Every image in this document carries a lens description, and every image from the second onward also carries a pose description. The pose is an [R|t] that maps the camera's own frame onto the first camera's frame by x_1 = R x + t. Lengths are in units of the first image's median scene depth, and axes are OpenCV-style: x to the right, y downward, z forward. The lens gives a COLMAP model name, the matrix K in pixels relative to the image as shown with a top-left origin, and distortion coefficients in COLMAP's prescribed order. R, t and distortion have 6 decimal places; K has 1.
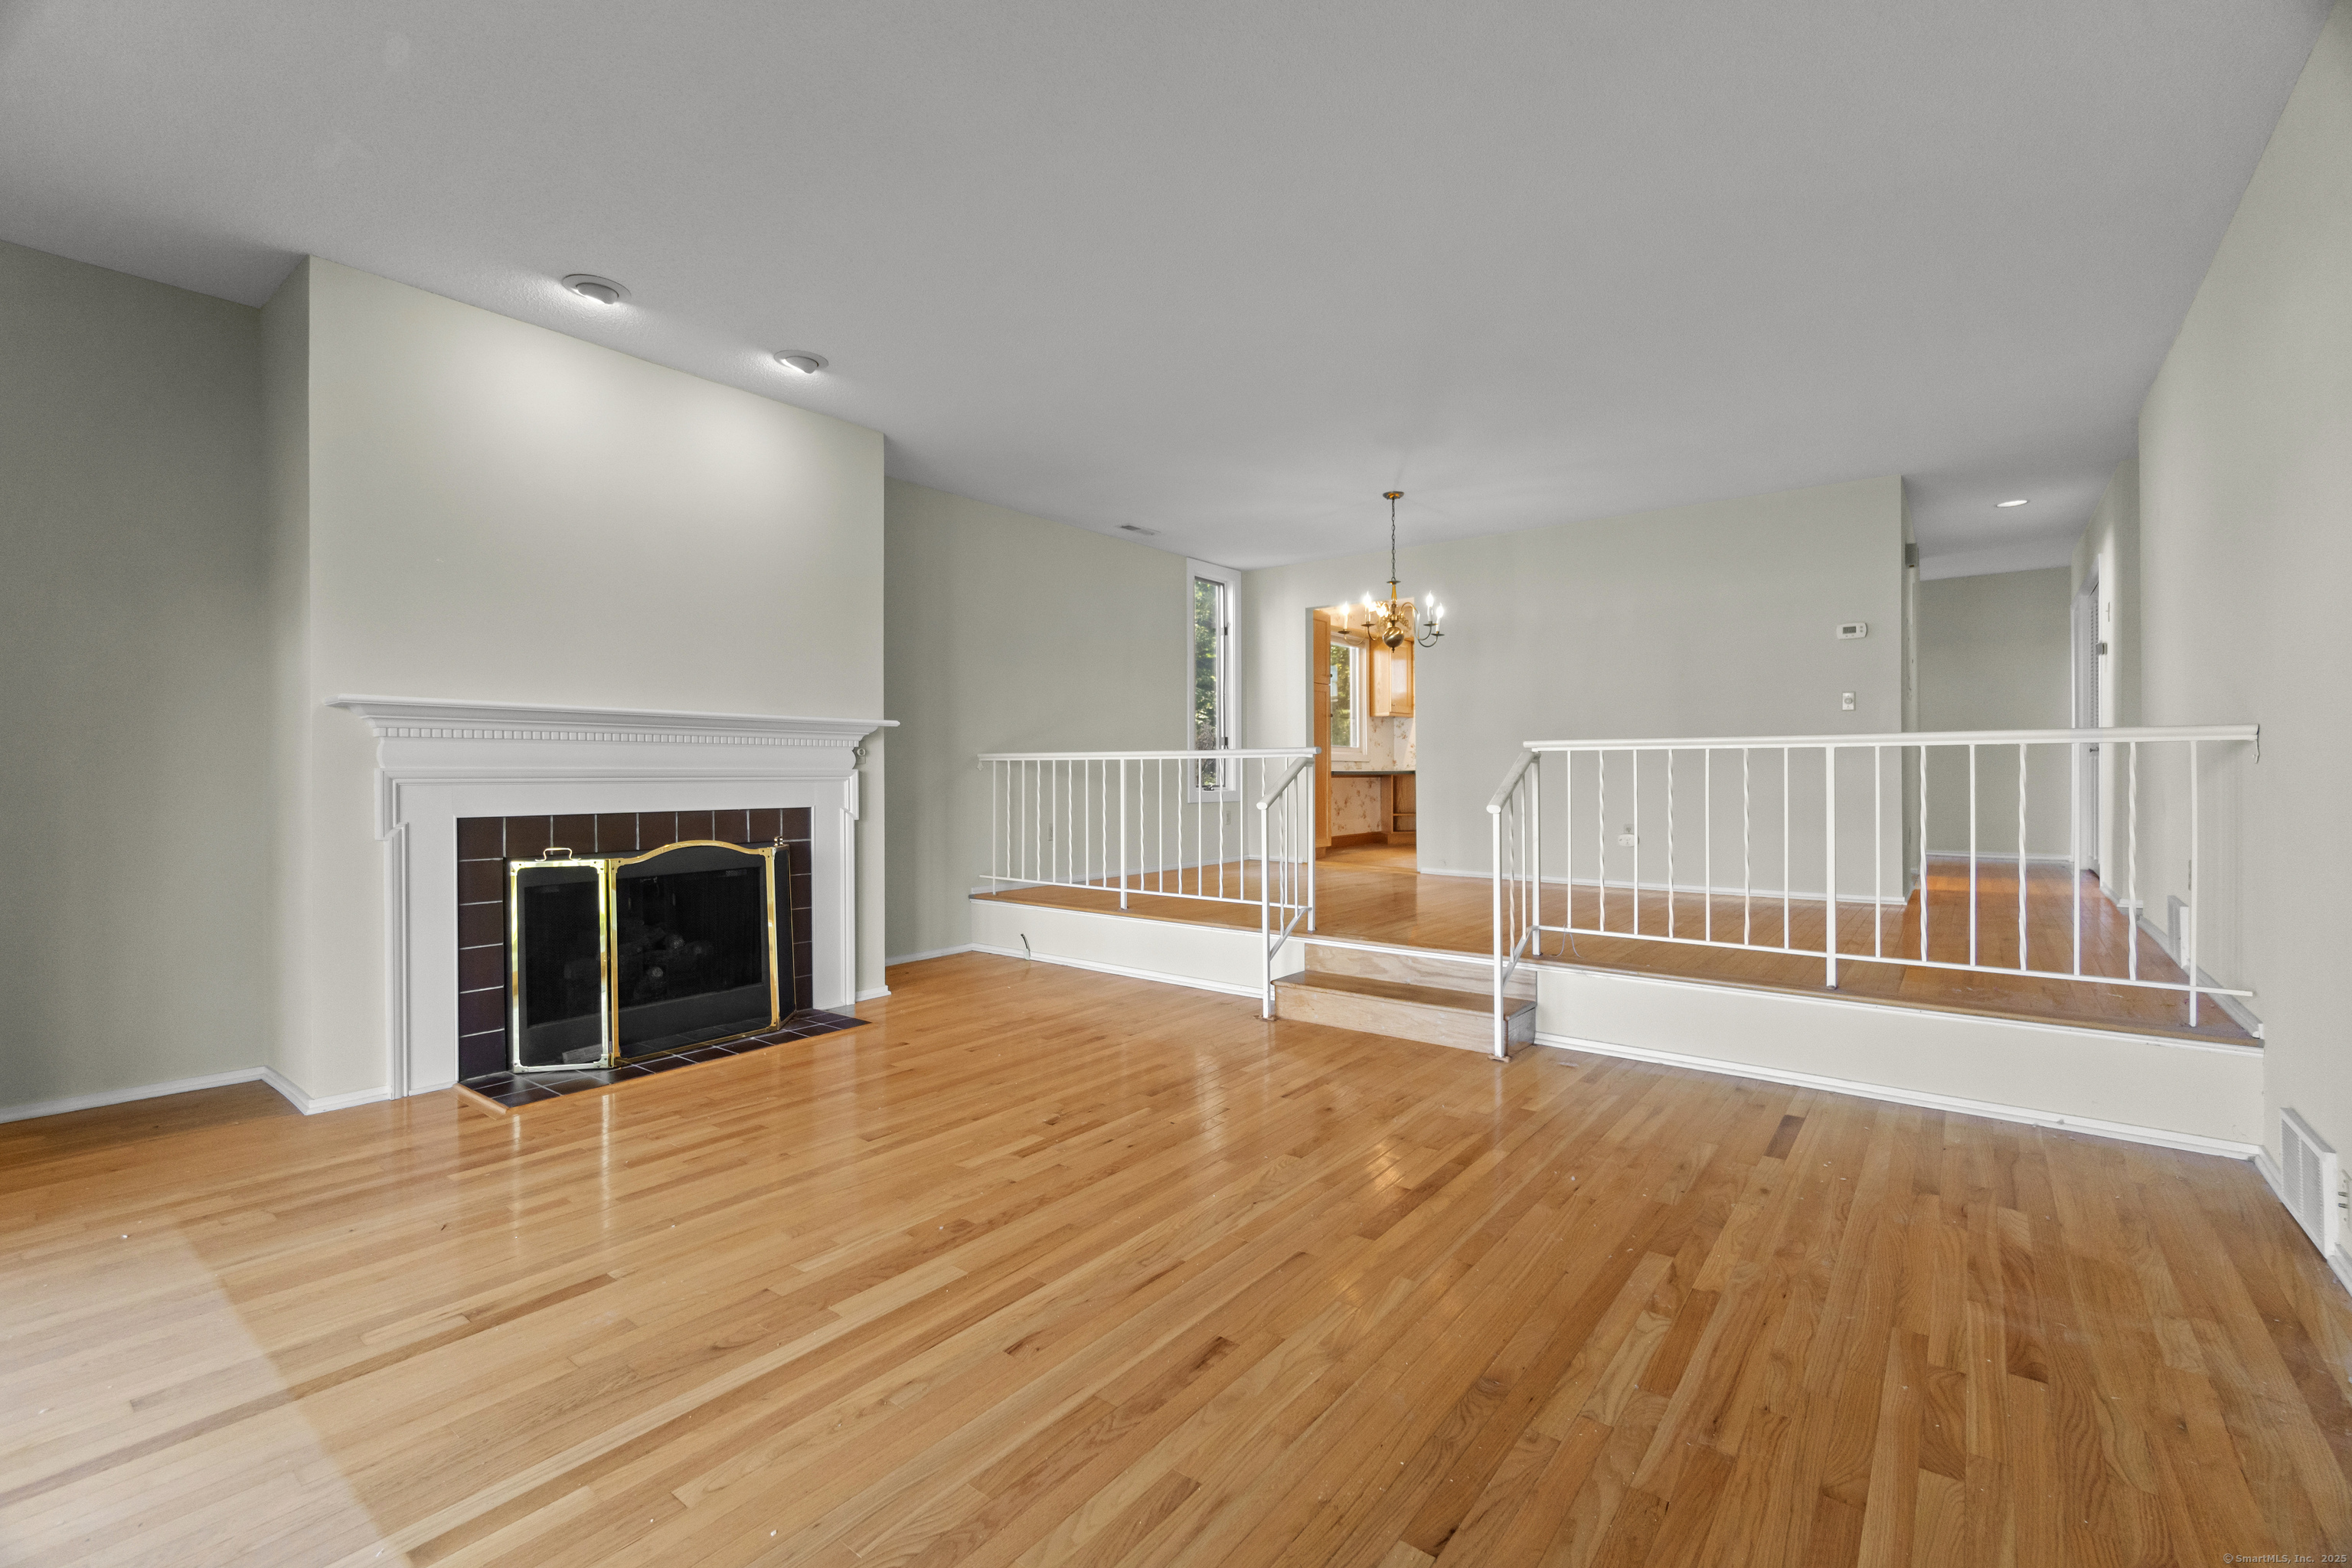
lens RADIAL K [[1013.1, 0, 1170.3], [0, 1013.1, 767.4], [0, 0, 1]] dist [-0.004582, 0.000610]
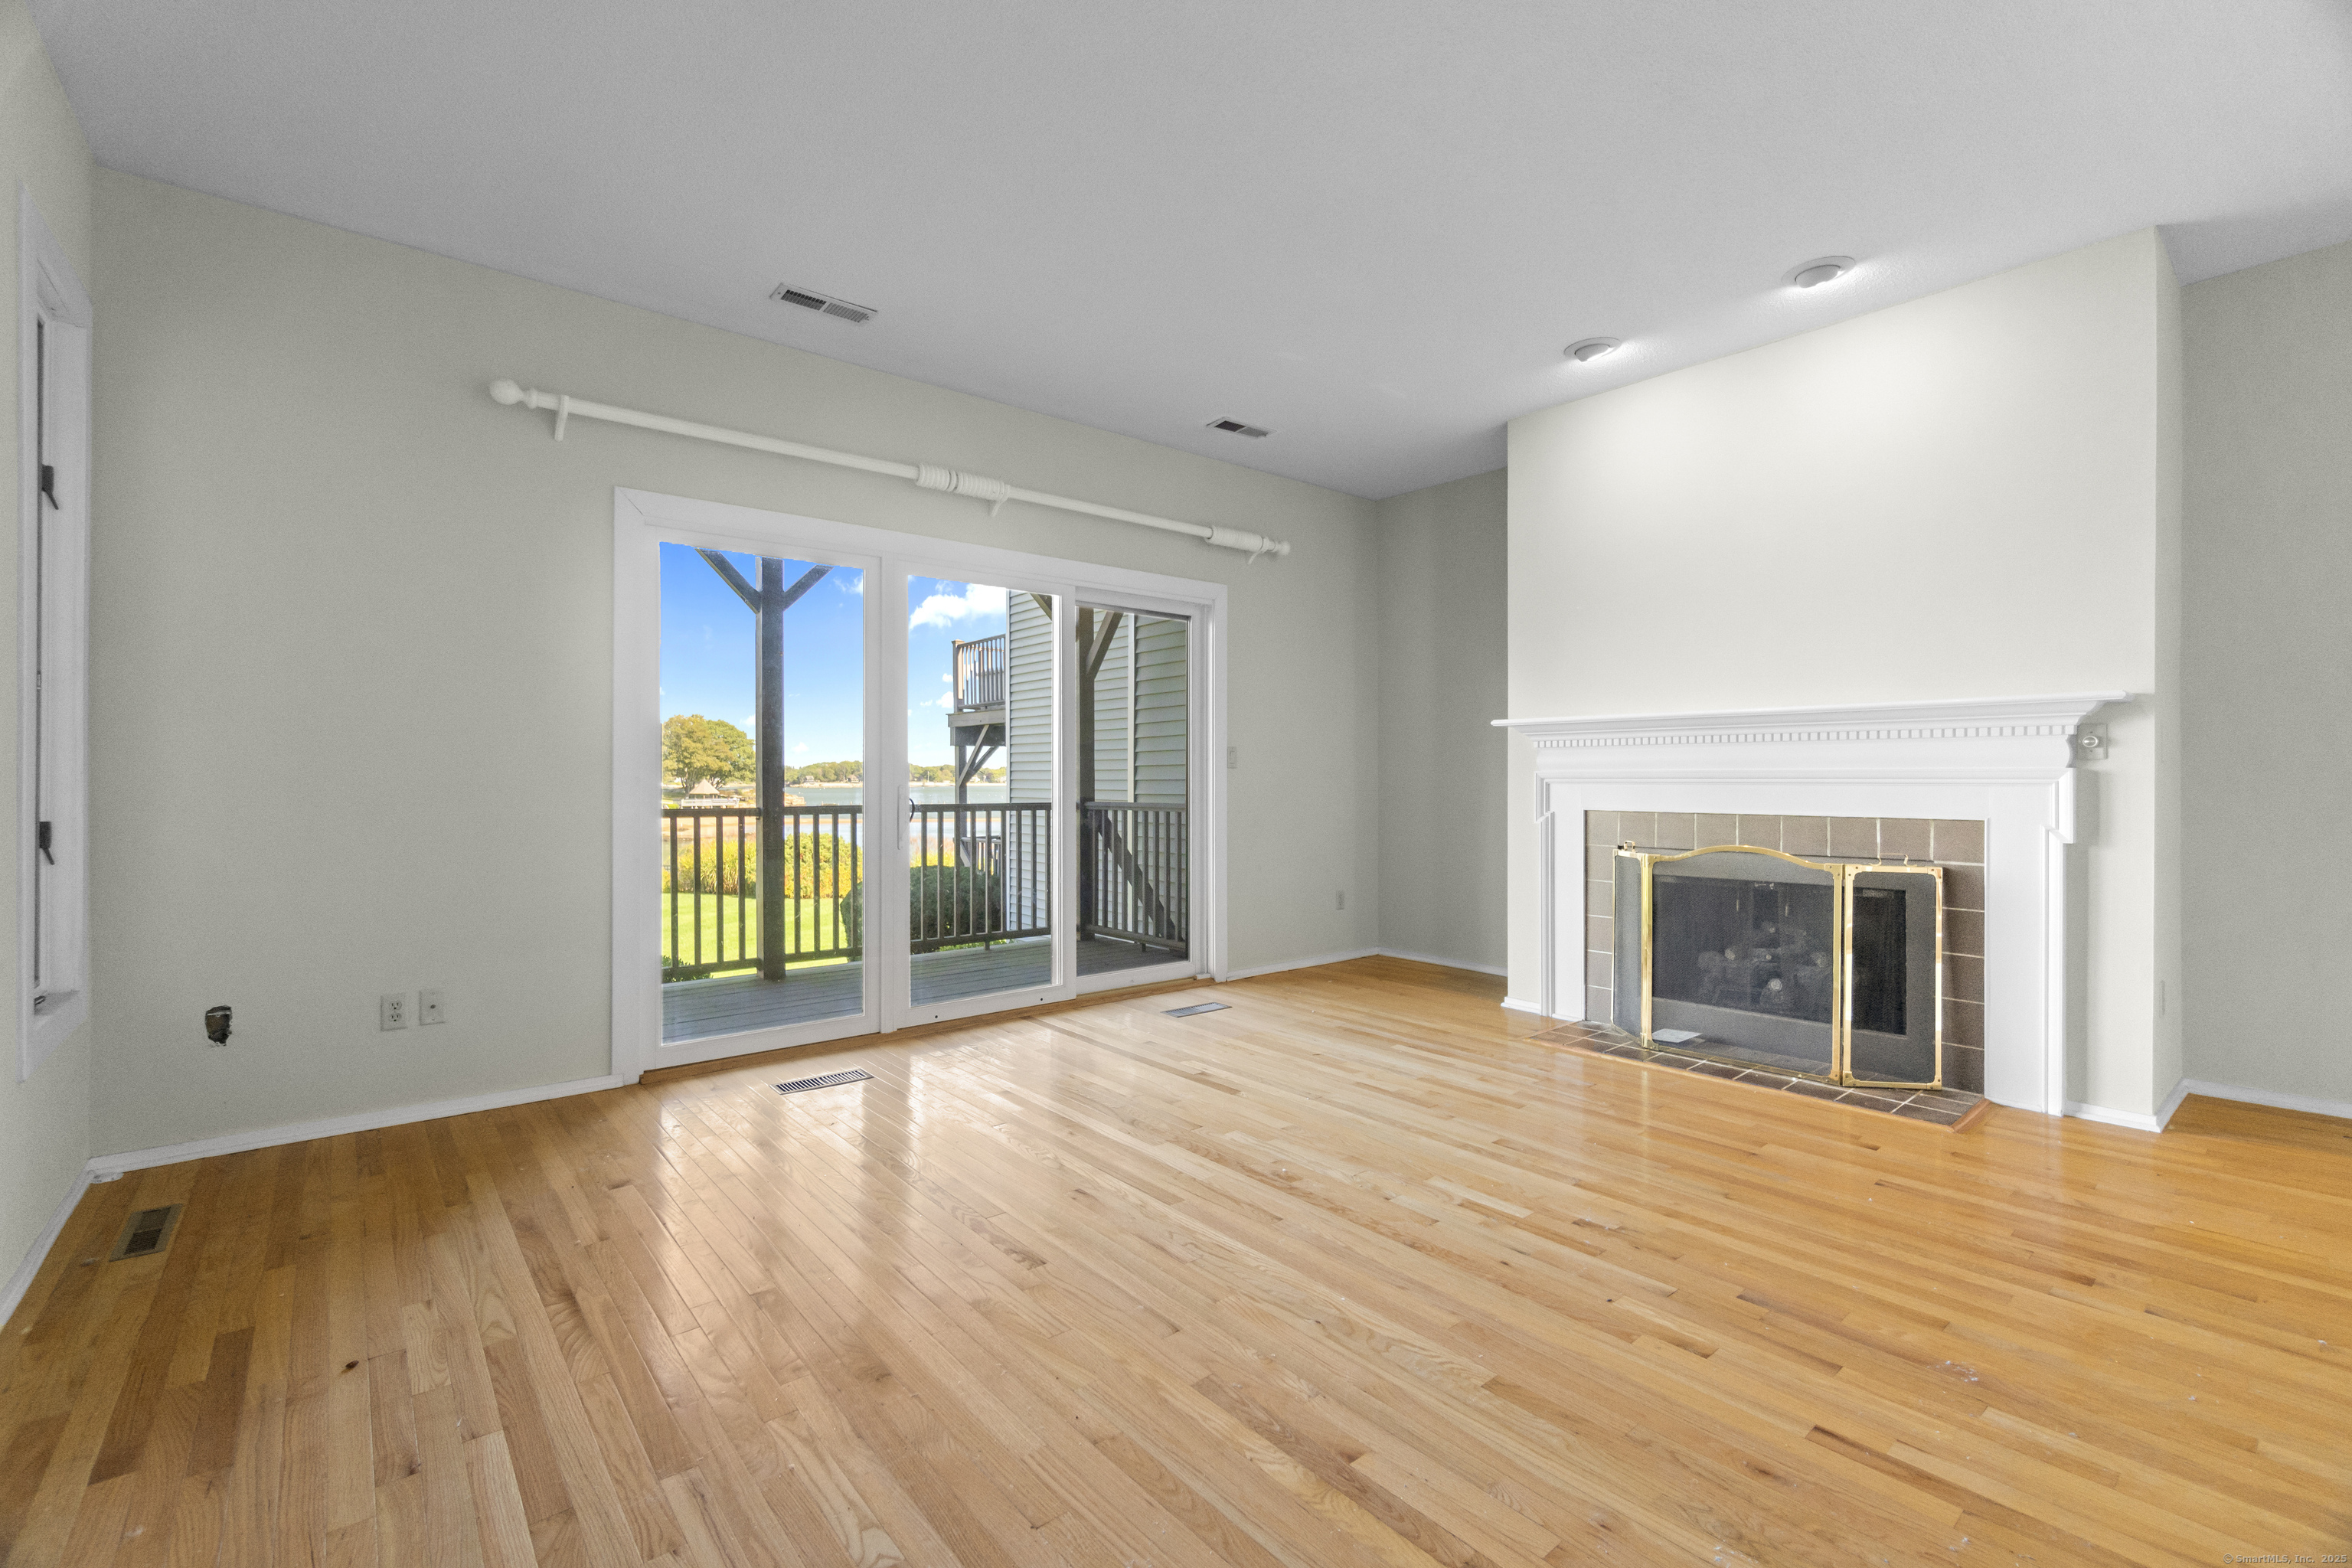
lens RADIAL K [[1007.5, 0, 1168.1], [0, 1007.5, 780.7], [0, 0, 1]] dist [-0.004193, 0.000641]
pose [[-0.209229, 0.007130, -0.977841, 0.766192], [0.009930, 0.999937, 0.005167, 0.001346], [0.977816, -0.008629, -0.209287, 0.923463]]
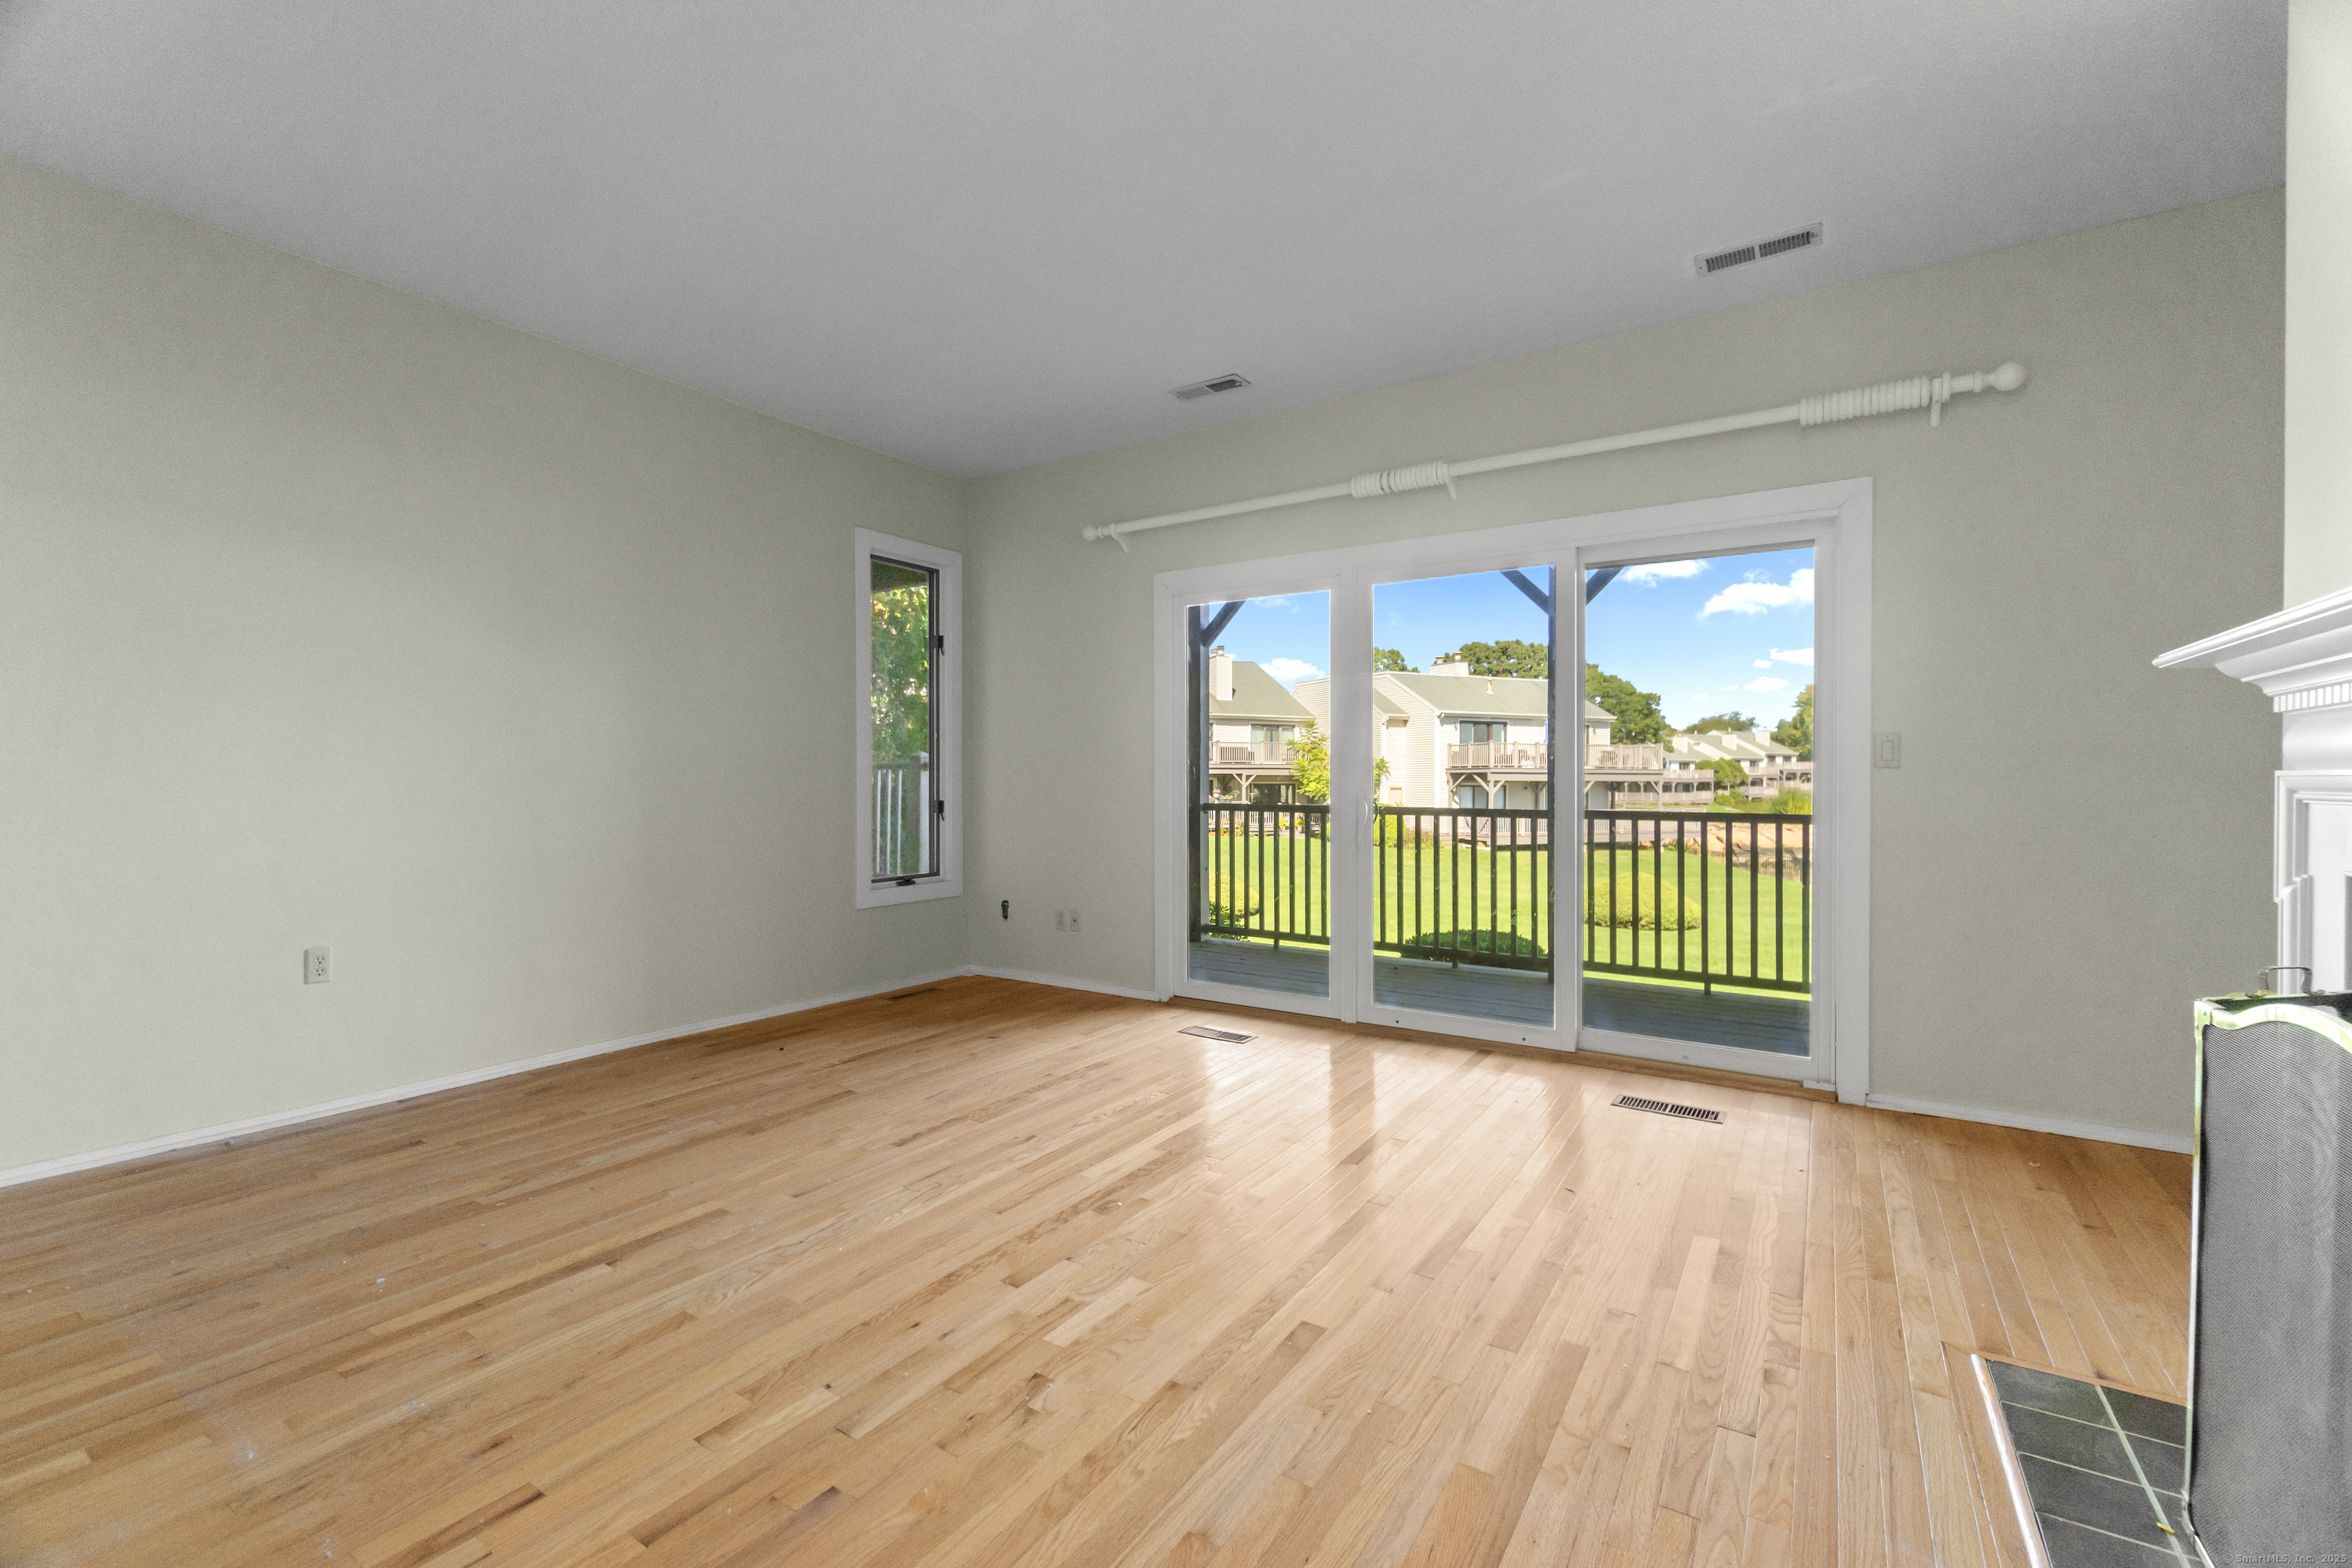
lens RADIAL K [[1007.5, 0, 1168.1], [0, 1007.5, 780.7], [0, 0, 1]] dist [-0.004193, 0.000641]
pose [[-0.996167, 0.002683, -0.087426, -0.153152], [0.003199, 0.999978, -0.005755, 0.007801], [0.087408, -0.006012, -0.996154, 1.718761]]
